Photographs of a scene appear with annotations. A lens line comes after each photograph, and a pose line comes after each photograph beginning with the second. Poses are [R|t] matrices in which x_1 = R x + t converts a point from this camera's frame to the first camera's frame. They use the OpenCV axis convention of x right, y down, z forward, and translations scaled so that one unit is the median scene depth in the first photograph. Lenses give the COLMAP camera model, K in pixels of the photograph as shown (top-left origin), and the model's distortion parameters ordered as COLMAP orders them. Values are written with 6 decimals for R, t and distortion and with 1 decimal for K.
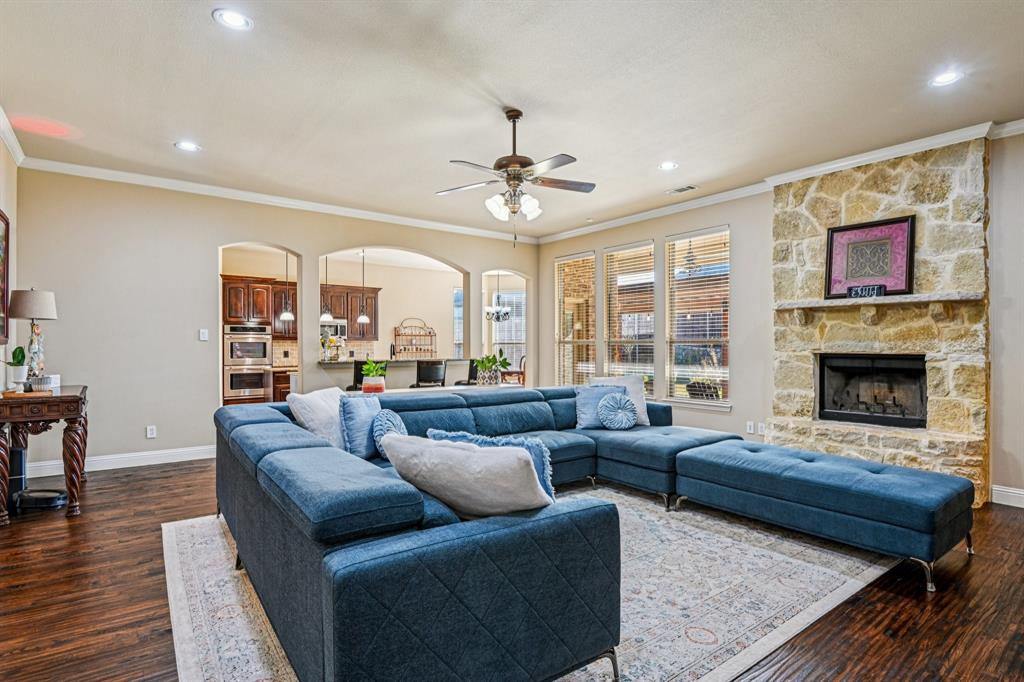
lens RADIAL K [[520.6, 0, 512.0], [0, 520.6, 341.0], [0, 0, 1]] dist [-0.001180, -0.010713]
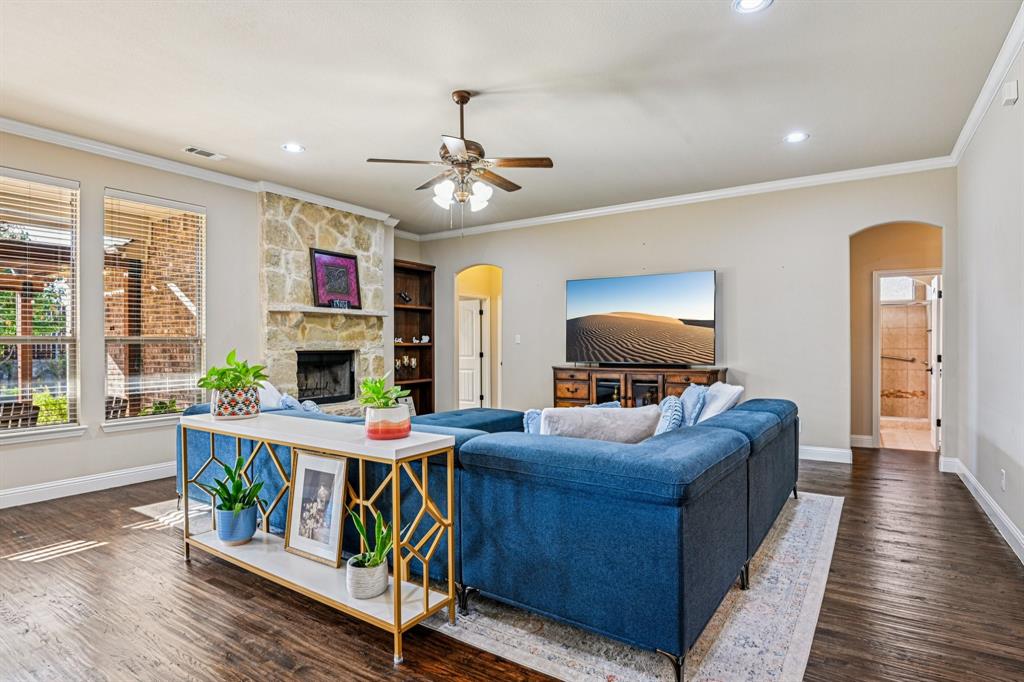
lens RADIAL K [[529.3, 0, 515.8], [0, 529.3, 349.8], [0, 0, 1]] dist [-0.016426, -0.001583]
pose [[-0.334842, -0.011373, 0.942206, -0.747843], [-0.002637, 0.999935, 0.011133, 0.006804], [-0.942271, 0.001243, -0.334850, 1.003913]]
